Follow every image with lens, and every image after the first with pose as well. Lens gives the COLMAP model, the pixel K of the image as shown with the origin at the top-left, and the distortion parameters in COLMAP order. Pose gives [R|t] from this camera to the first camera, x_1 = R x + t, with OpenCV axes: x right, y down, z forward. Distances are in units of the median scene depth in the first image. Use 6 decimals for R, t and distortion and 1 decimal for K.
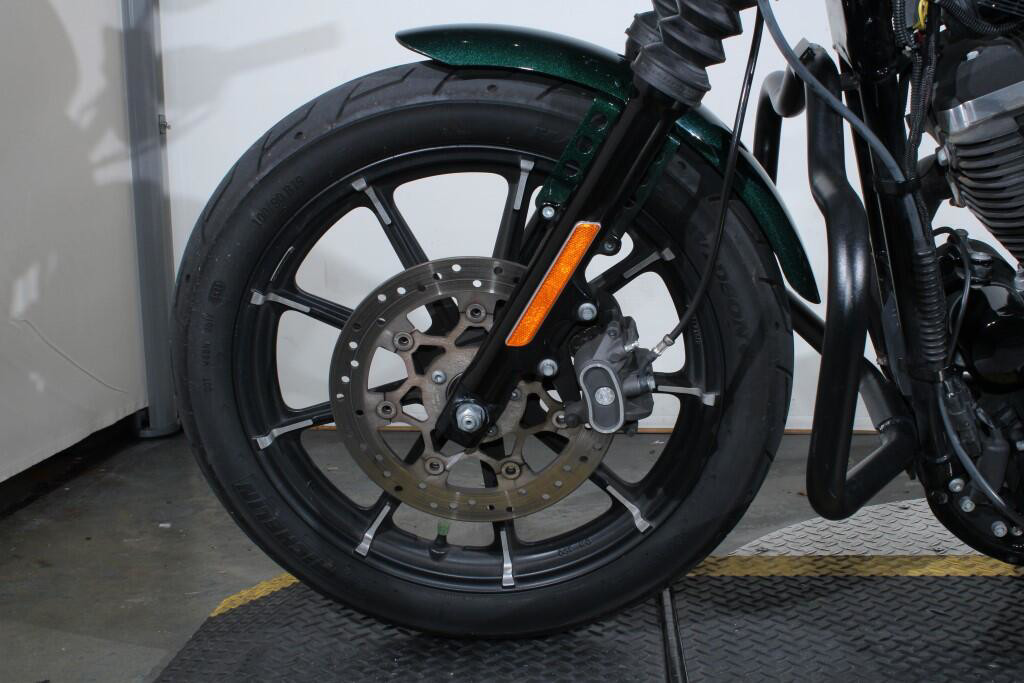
lens RADIAL K [[1339.5, 0, 504.0], [0, 1339.5, 347.4], [0, 0, 1]] dist [-0.053900, 0.000000]
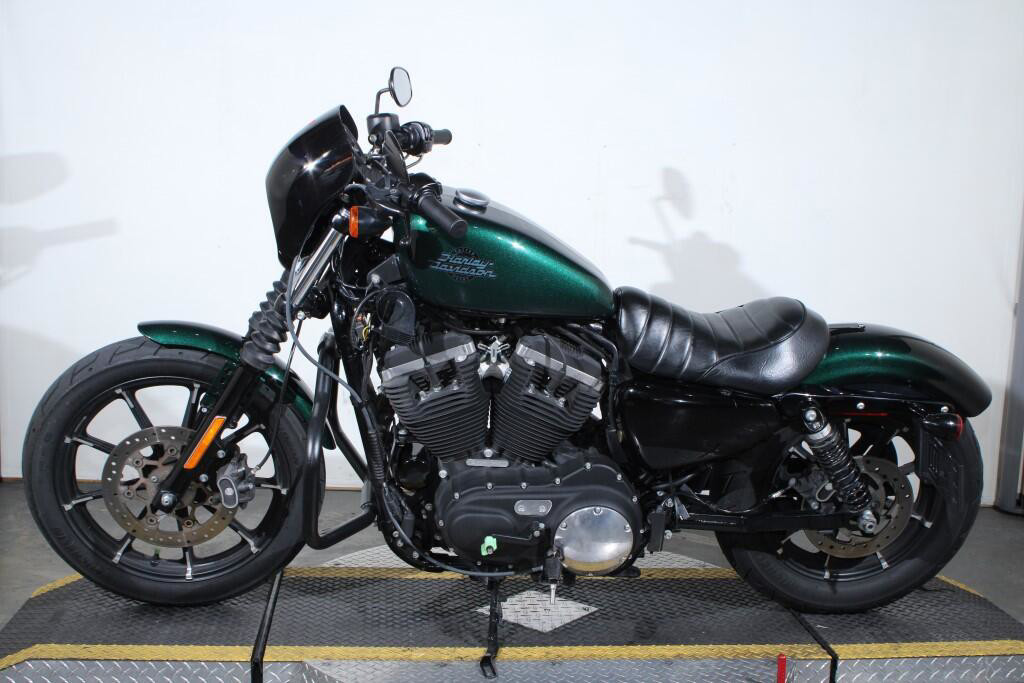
lens RADIAL K [[1339.5, 0, 515.4], [0, 1339.5, 344.7], [0, 0, 1]] dist [-0.053900, 0.000000]
pose [[0.985921, 0.033636, 0.163792, 0.164234], [-0.030696, 0.999320, -0.020449, -0.167367], [-0.164368, 0.015133, 0.986283, -1.197478]]
